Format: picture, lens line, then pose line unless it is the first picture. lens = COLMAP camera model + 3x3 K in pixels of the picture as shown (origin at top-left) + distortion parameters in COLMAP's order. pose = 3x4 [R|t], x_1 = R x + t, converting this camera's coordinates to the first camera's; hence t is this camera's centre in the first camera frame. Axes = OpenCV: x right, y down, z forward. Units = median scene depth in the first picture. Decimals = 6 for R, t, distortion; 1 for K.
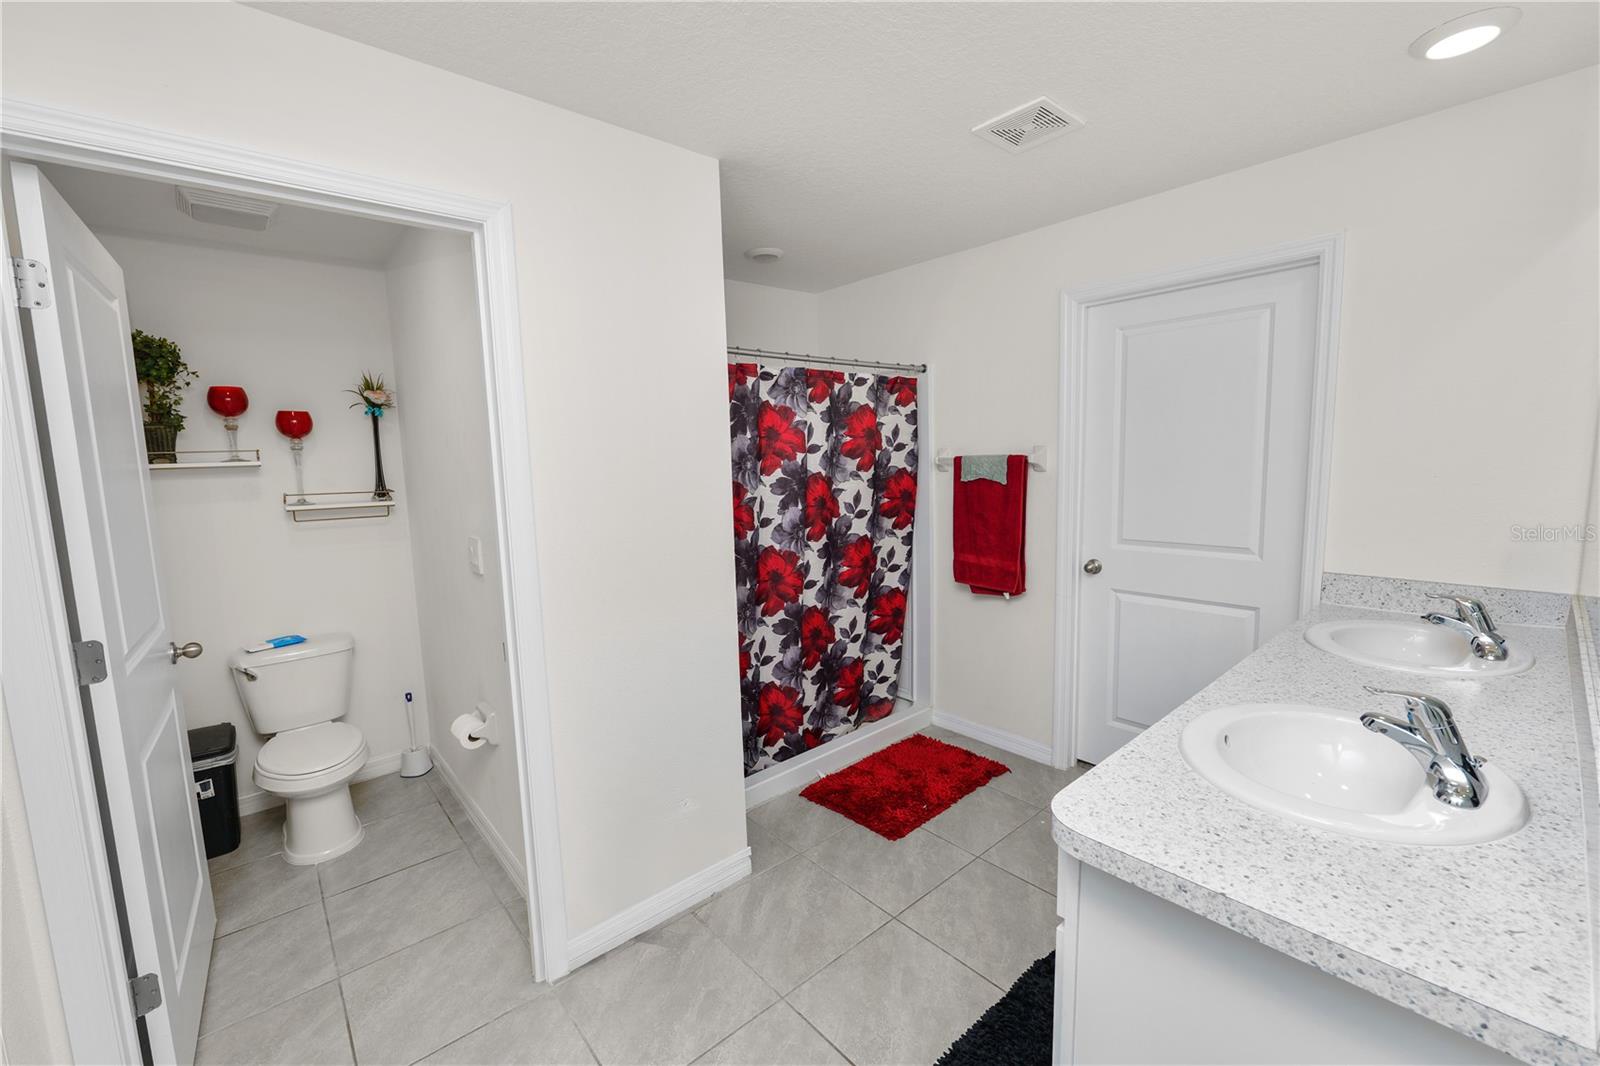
lens RADIAL K [[651.4, 0, 800.6], [0, 651.4, 535.0], [0, 0, 1]] dist [-0.013189, 0.001205]
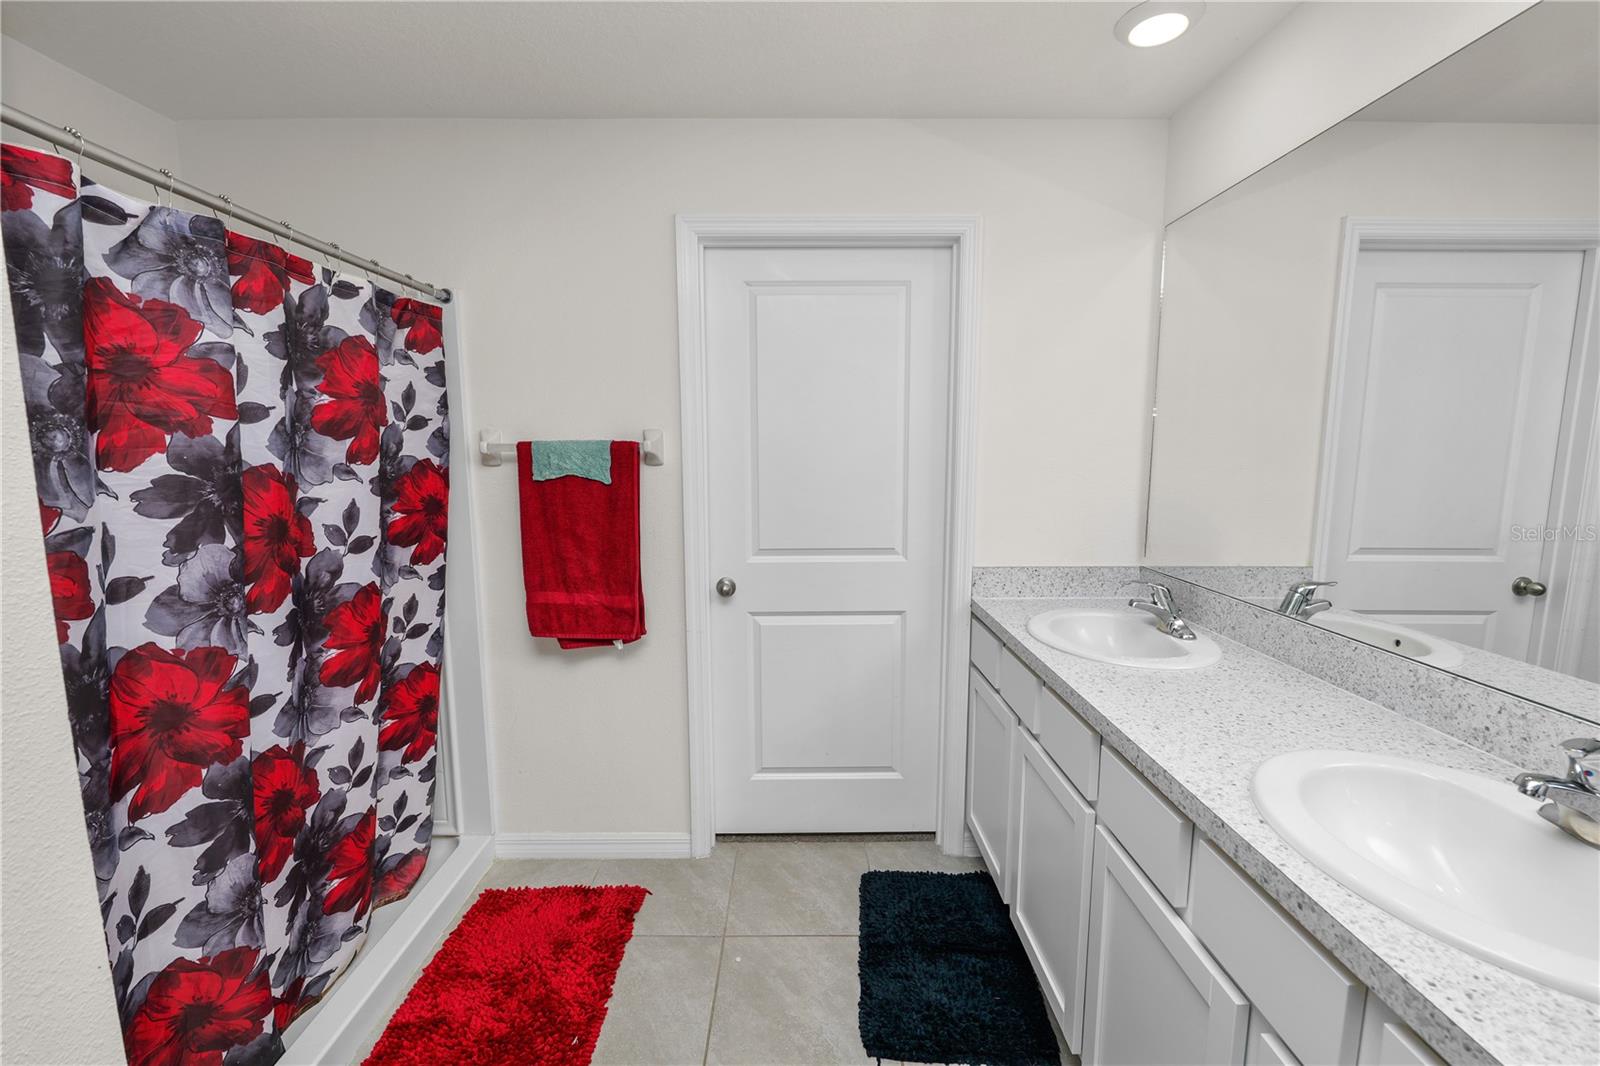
lens RADIAL K [[651.4, 0, 798.5], [0, 651.4, 529.4], [0, 0, 1]] dist [-0.013189, 0.001205]
pose [[0.656252, -0.067867, 0.751483, -0.070315], [0.075603, 0.996849, 0.024003, -0.031304], [-0.750745, 0.041062, 0.659315, 0.399009]]
